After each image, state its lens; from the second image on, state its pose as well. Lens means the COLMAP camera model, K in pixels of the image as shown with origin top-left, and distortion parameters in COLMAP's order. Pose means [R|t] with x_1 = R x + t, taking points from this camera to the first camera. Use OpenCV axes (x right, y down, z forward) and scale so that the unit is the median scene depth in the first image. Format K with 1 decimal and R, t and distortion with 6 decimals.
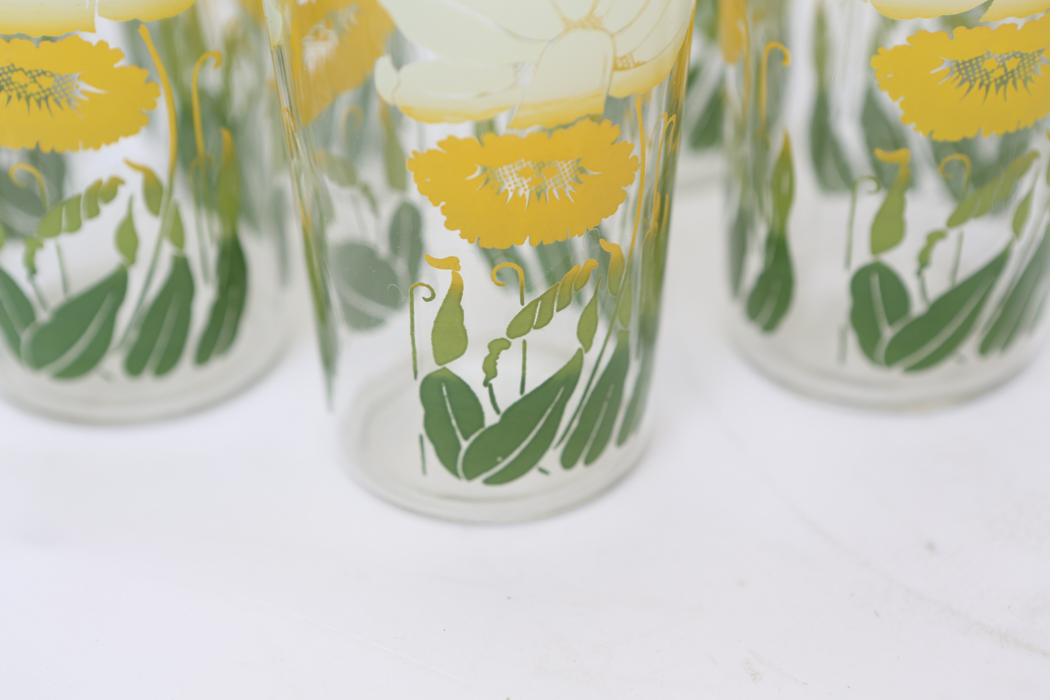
lens RADIAL K [[2131.2, 0, 530.1], [0, 2131.2, 351.3], [0, 0, 1]] dist [0.392885, 0.000000]
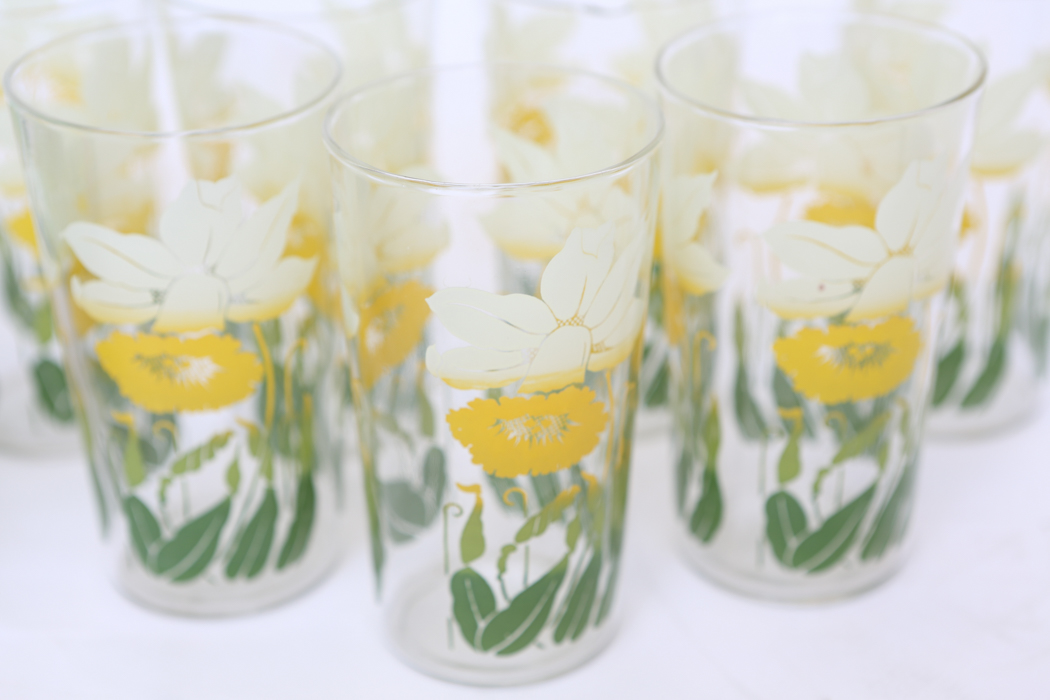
lens RADIAL K [[2131.2, 0, 529.1], [0, 2131.2, 351.5], [0, 0, 1]] dist [0.392885, 0.000000]
pose [[0.999806, -0.002319, 0.019547, -0.025235], [0.004644, 0.992797, -0.119717, 0.032435], [-0.019129, 0.119785, 0.992616, -0.347119]]
